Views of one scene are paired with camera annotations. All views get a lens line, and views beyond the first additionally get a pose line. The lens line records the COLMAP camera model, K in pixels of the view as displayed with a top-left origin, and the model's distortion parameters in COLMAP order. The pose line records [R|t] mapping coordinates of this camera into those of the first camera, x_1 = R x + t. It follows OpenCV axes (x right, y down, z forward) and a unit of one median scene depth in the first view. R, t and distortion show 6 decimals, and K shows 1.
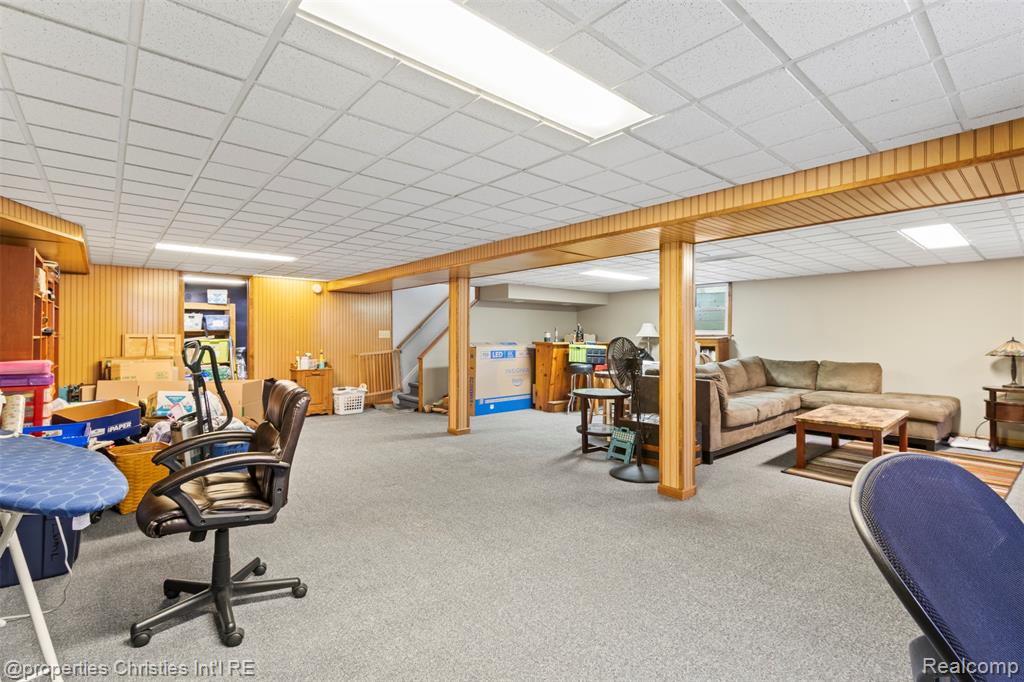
lens RADIAL K [[469.5, 0, 511.7], [0, 469.5, 336.8], [0, 0, 1]] dist [0.003362, -0.002201]
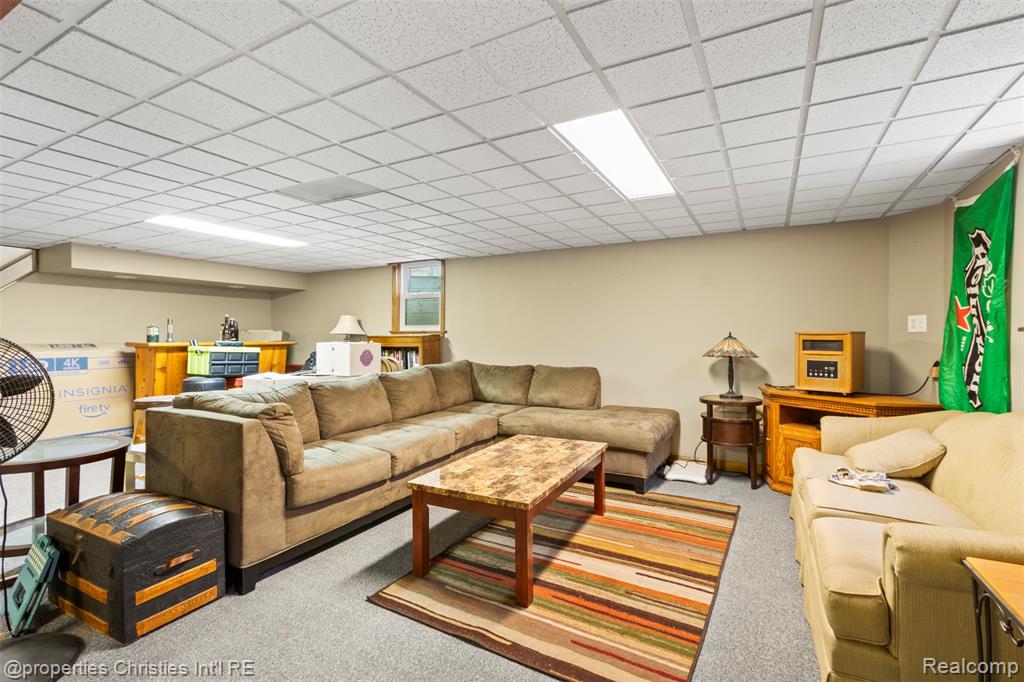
lens RADIAL K [[469.5, 0, 509.3], [0, 469.5, 338.9], [0, 0, 1]] dist [0.003362, -0.002201]
pose [[0.937251, -0.005336, 0.348614, 0.394539], [0.002528, 0.999961, 0.008508, 0.003143], [-0.348645, -0.007093, 0.937228, 0.347206]]
